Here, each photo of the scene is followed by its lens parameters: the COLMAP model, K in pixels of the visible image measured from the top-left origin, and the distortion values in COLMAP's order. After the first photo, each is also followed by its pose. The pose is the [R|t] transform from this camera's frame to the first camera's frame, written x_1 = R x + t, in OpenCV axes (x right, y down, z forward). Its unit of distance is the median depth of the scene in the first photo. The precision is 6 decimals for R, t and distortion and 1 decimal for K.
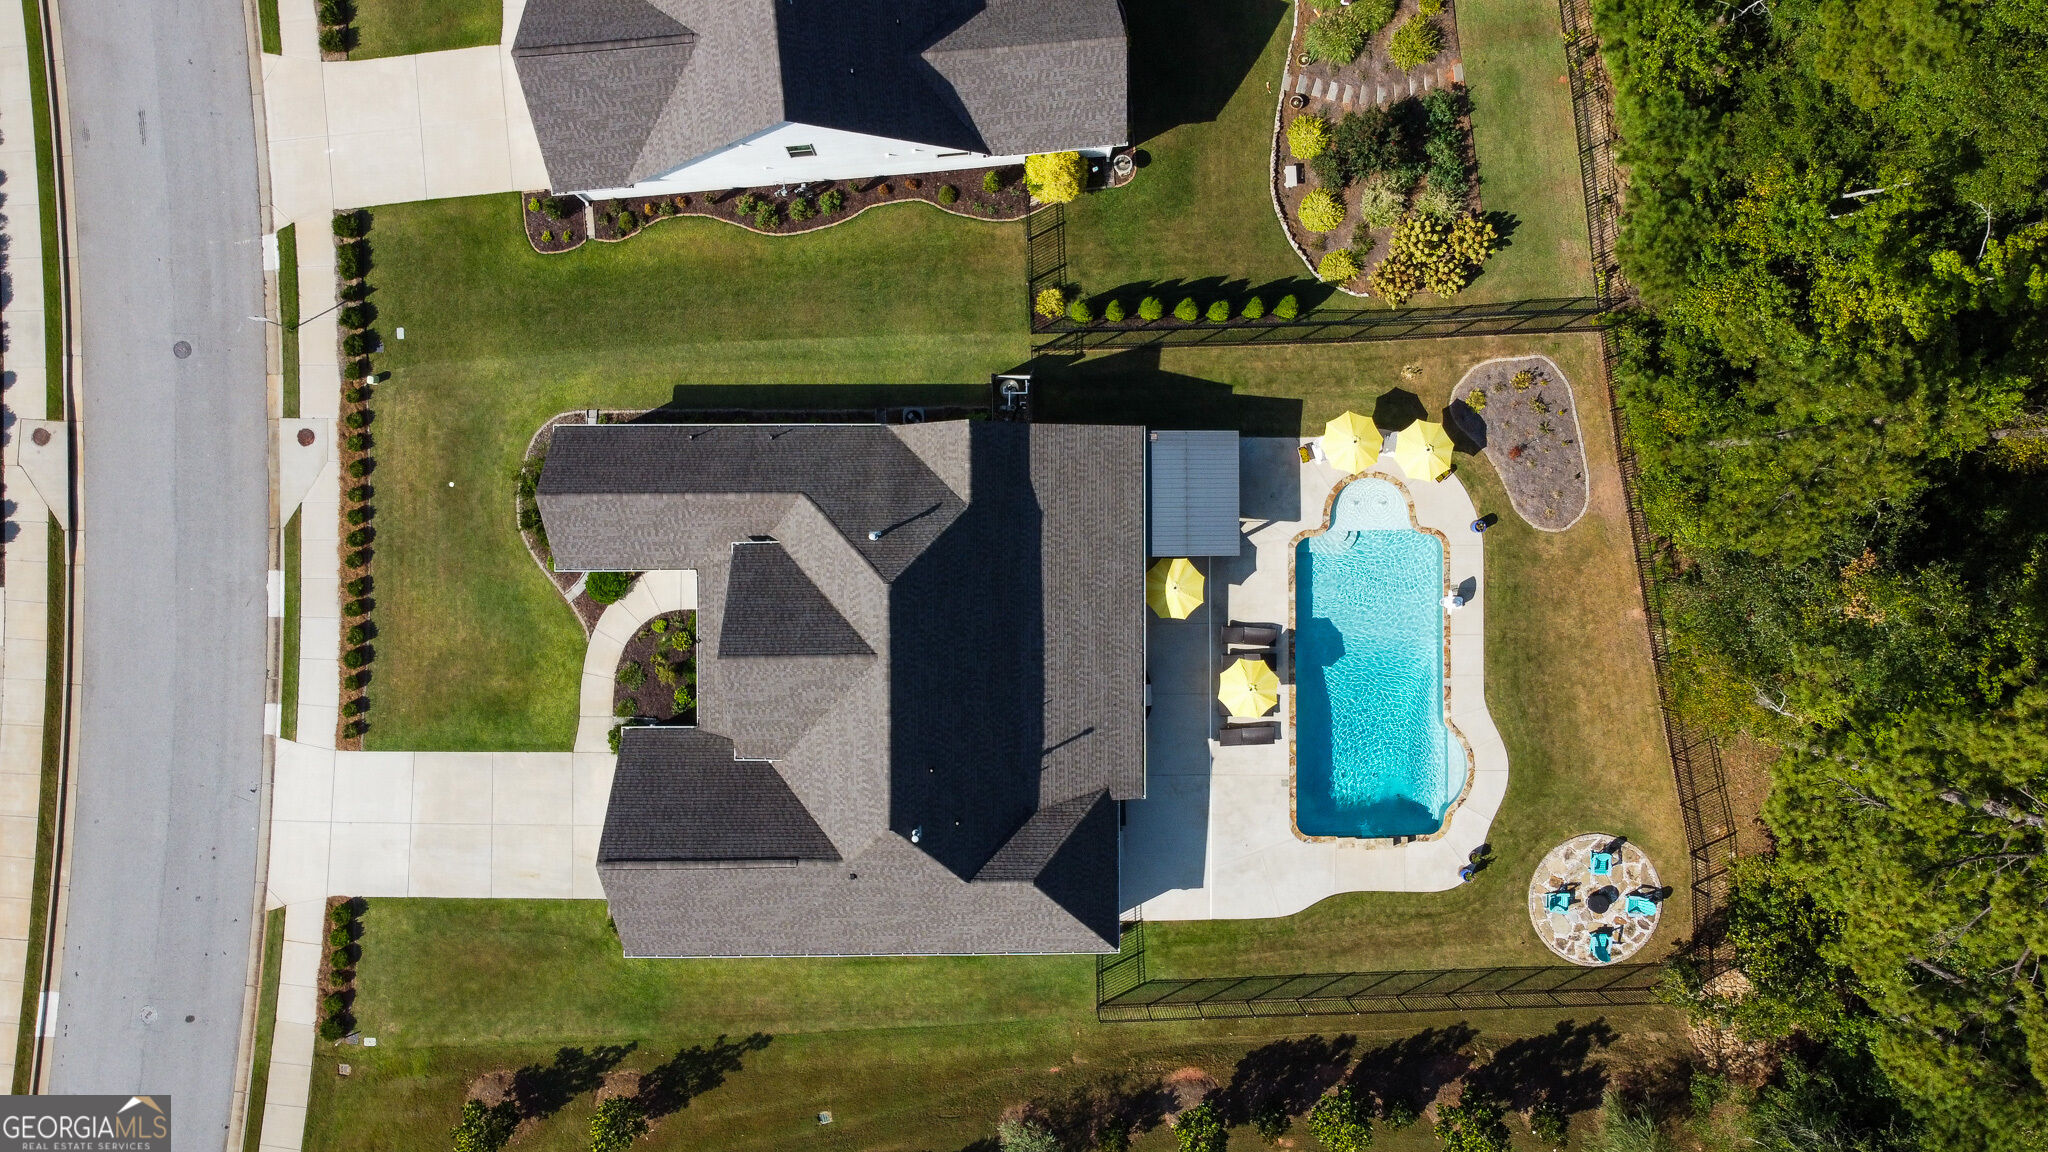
lens RADIAL K [[1553.8, 0, 1023.8], [0, 1553.8, 583.7], [0, 0, 1]] dist [-0.003841, -0.001261]
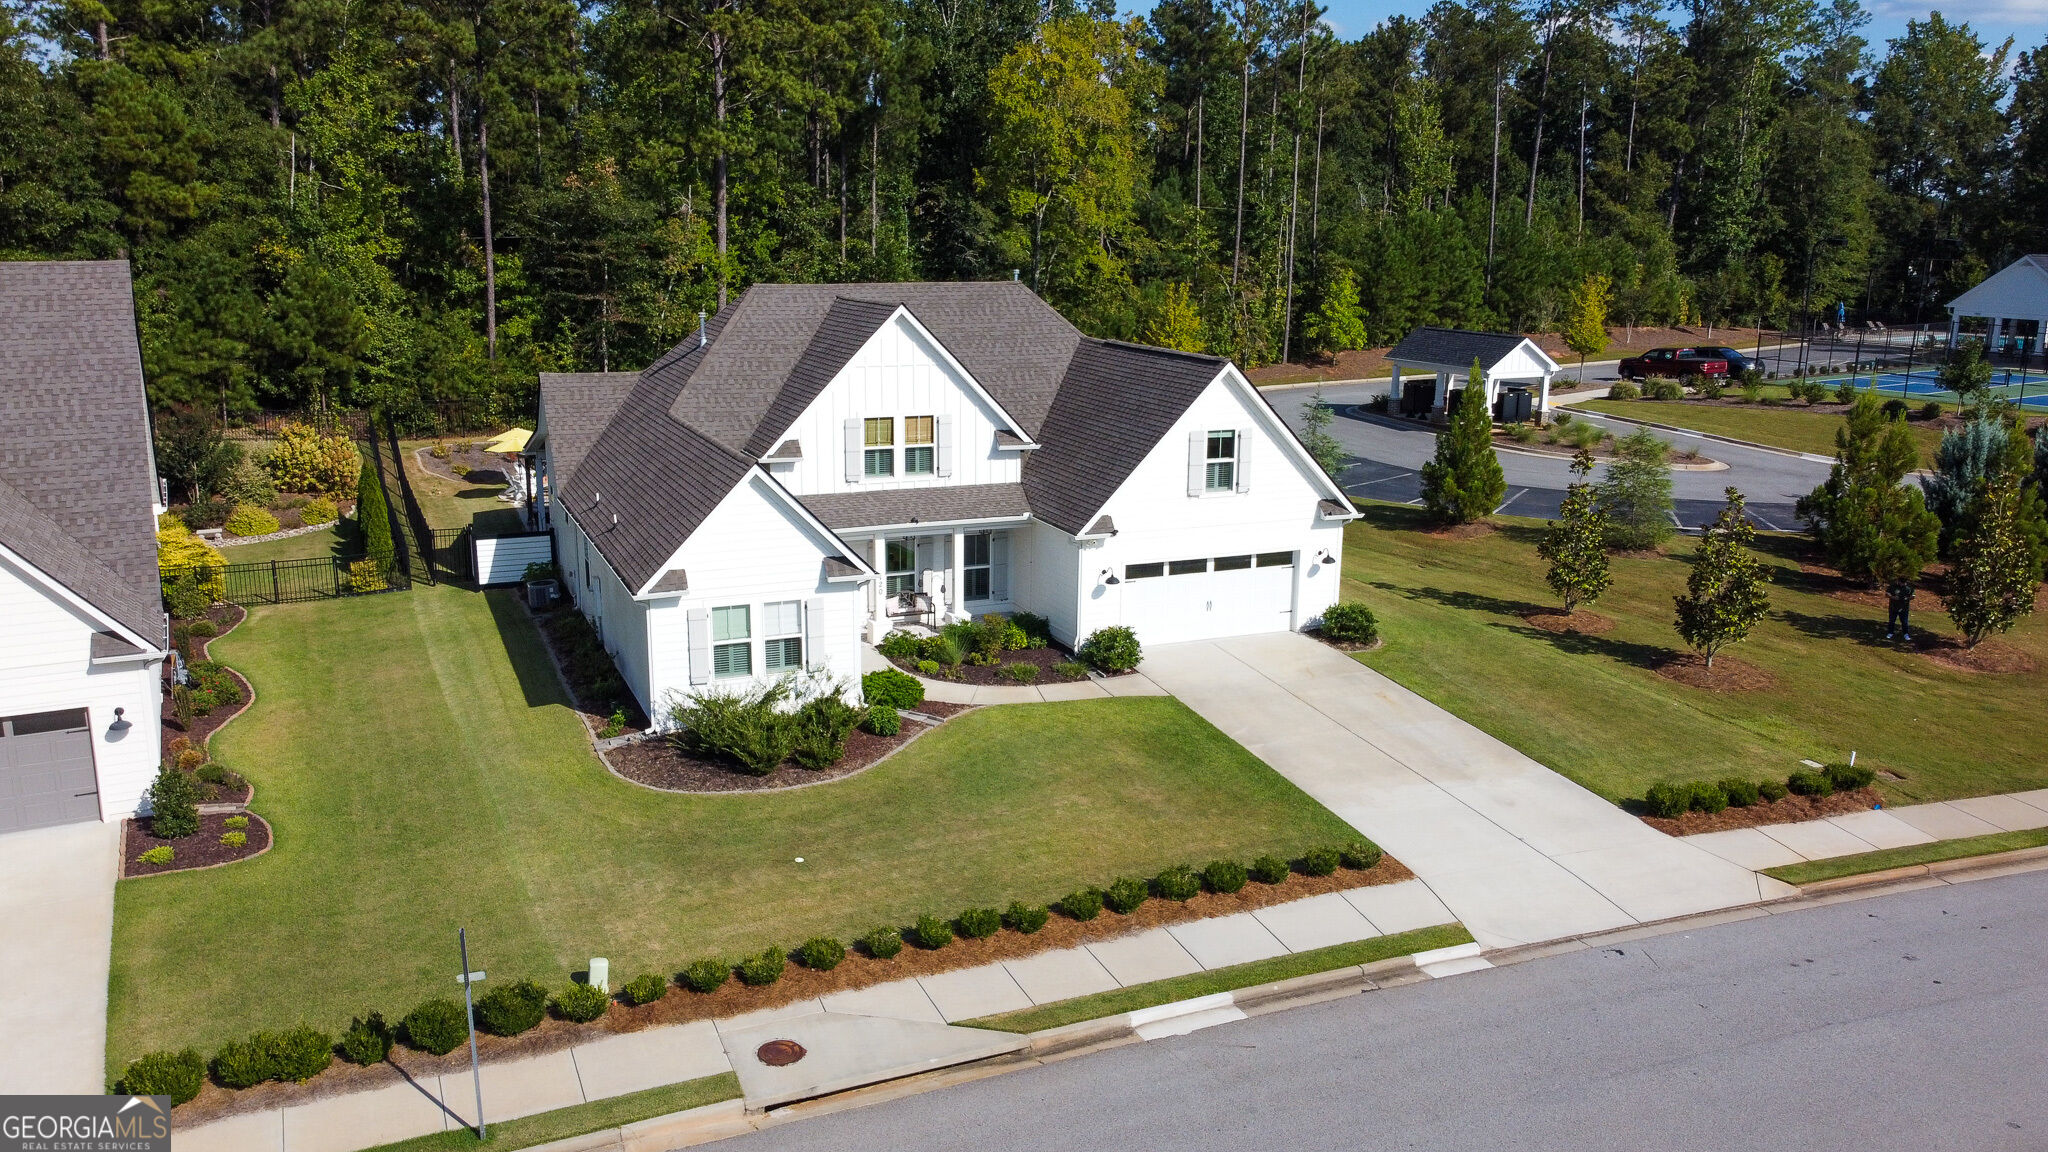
lens RADIAL K [[1553.8, 0, 1023.8], [0, 1553.8, 583.7], [0, 0, 1]] dist [-0.003841, -0.001261]
pose [[-0.391765, -0.234001, 0.889811, -0.800072], [0.920049, -0.105314, 0.377383, -0.171572], [0.005402, 0.966516, 0.256550, 0.800432]]
